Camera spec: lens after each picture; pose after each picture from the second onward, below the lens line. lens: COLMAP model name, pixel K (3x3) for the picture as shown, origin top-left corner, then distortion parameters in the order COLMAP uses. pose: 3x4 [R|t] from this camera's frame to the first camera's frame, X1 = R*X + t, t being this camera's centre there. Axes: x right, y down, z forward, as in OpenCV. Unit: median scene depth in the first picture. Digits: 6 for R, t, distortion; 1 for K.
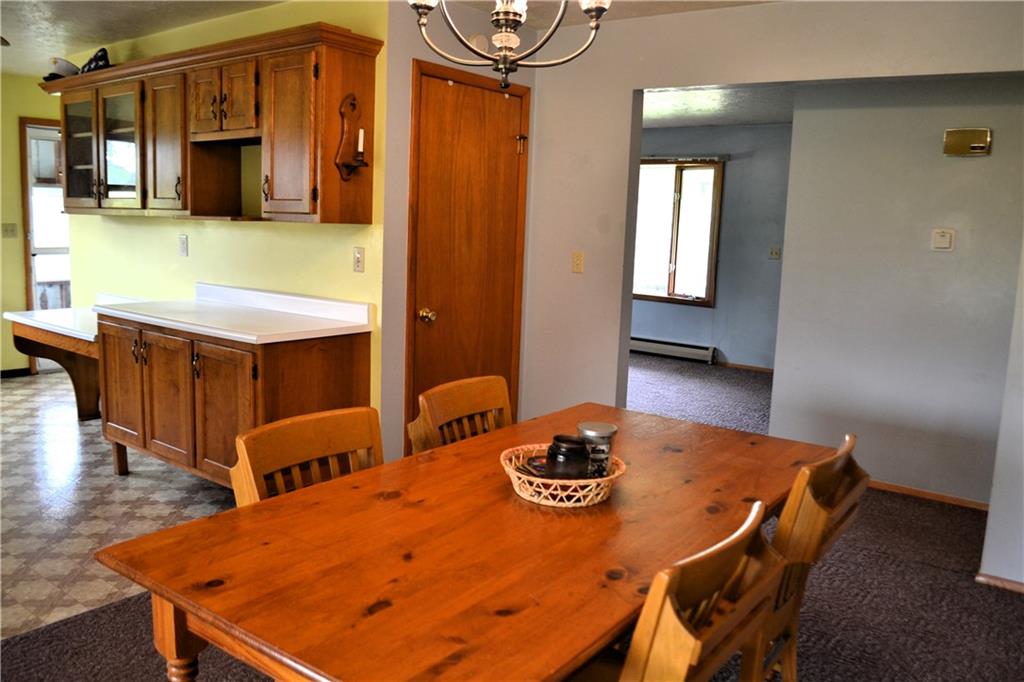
lens RADIAL K [[815.5, 0, 512.0], [0, 815.5, 341.0], [0, 0, 1]] dist [-0.090997, 0.012136]
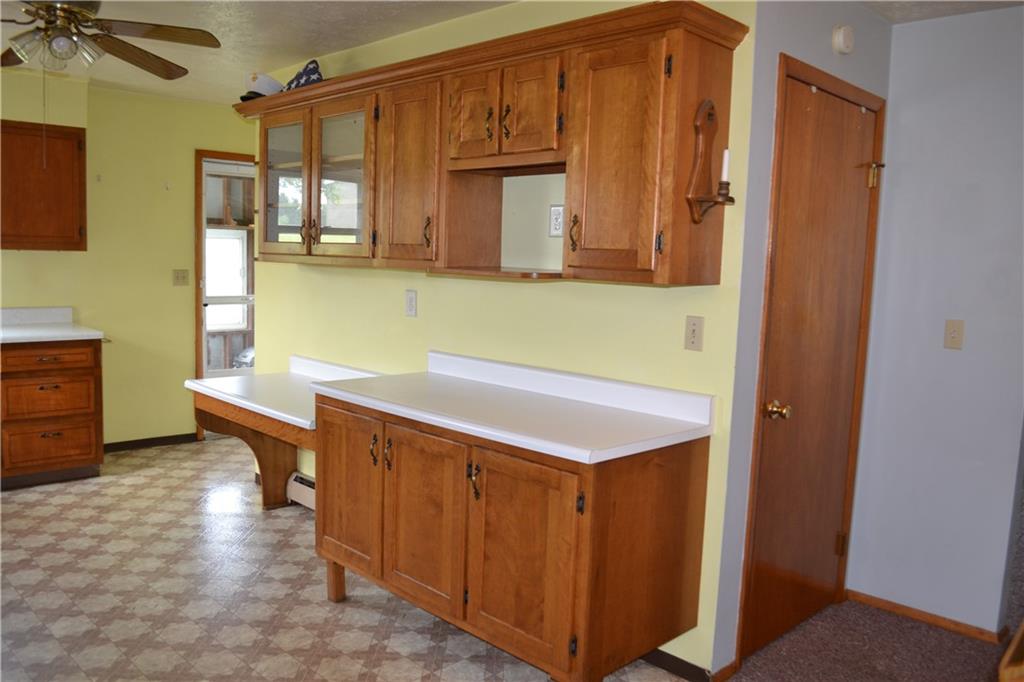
lens RADIAL K [[815.5, 0, 512.0], [0, 815.5, 341.0], [0, 0, 1]] dist [-0.090997, 0.012136]
pose [[0.990754, 0.012011, -0.135138, -0.241859], [-0.018612, 0.998689, -0.047691, -0.054320], [0.134388, 0.049765, 0.989678, 0.263731]]
